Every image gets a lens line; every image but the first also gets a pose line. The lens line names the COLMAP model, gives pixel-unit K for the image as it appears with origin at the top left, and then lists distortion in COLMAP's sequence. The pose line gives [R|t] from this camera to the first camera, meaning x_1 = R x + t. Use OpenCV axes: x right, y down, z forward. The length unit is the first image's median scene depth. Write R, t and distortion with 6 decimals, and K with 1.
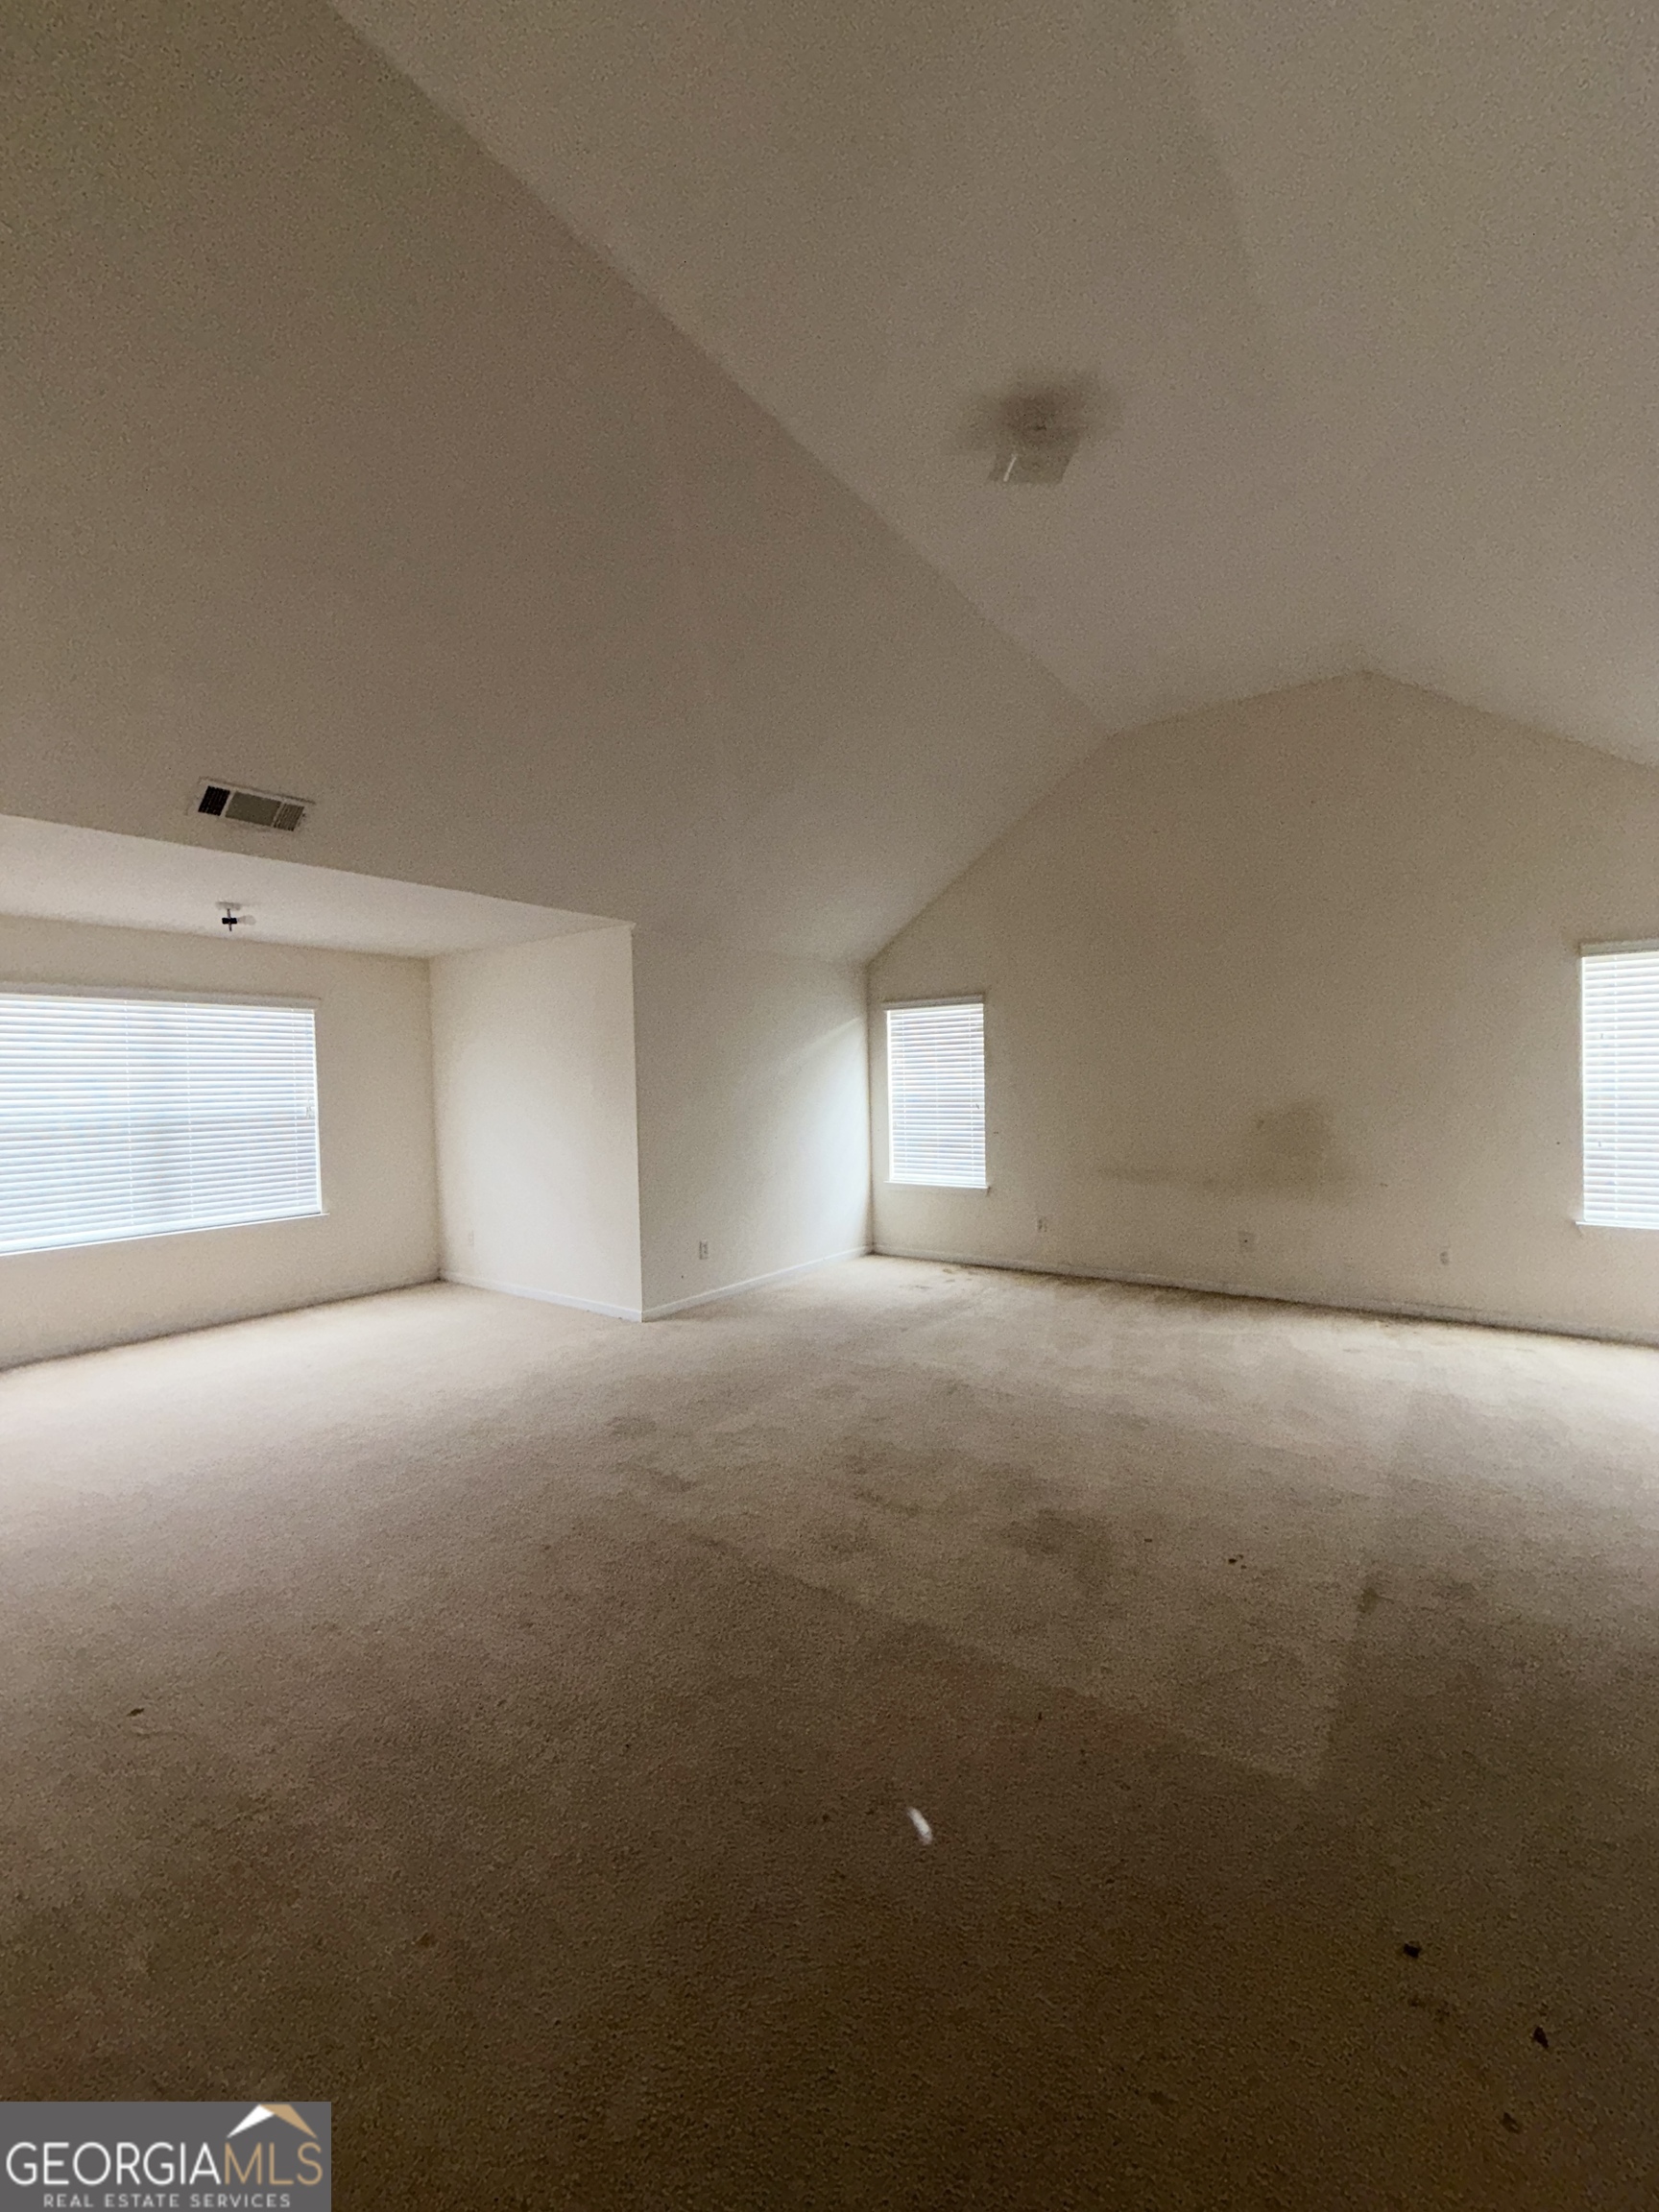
lens RADIAL K [[888.8, 0, 834.8], [0, 888.8, 1101.3], [0, 0, 1]] dist [0.000916, 0.000052]
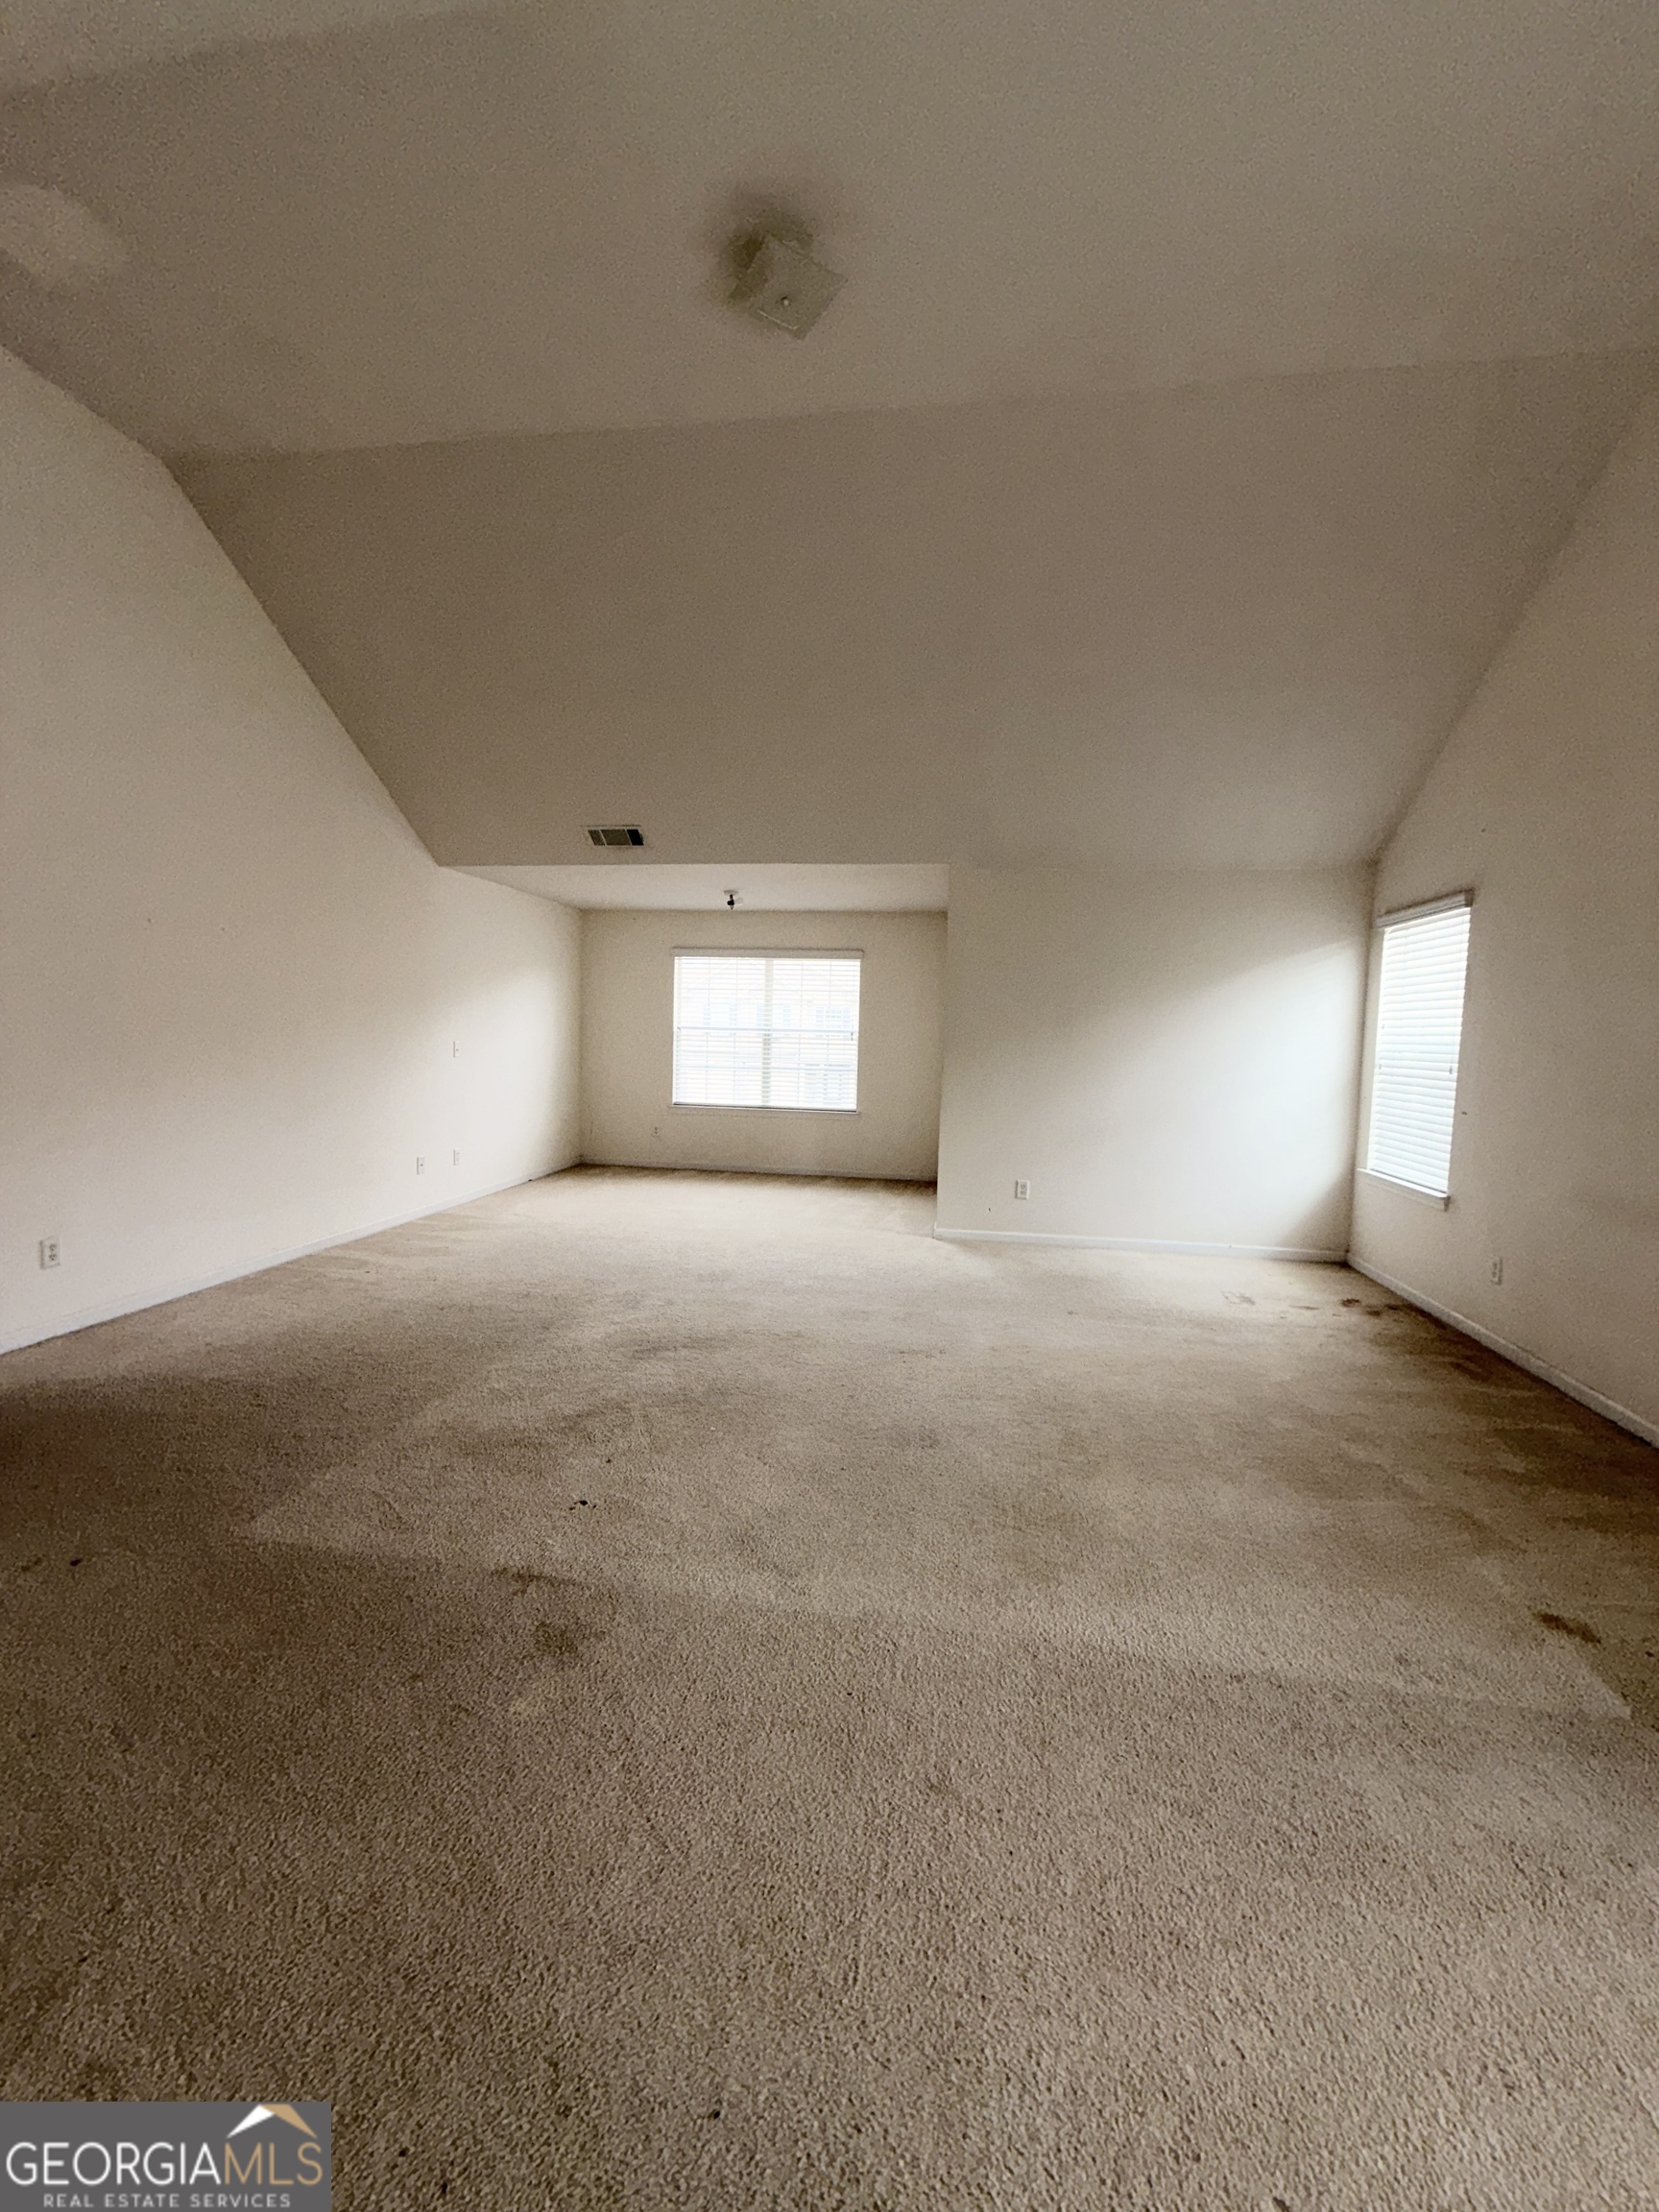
lens RADIAL K [[888.8, 0, 832.8], [0, 888.8, 1108.4], [0, 0, 1]] dist [0.000916, 0.000052]
pose [[0.451582, 0.110103, -0.885410, 0.687874], [-0.054487, 0.993908, 0.095805, -0.005668], [0.890564, 0.004979, 0.454830, 0.403449]]
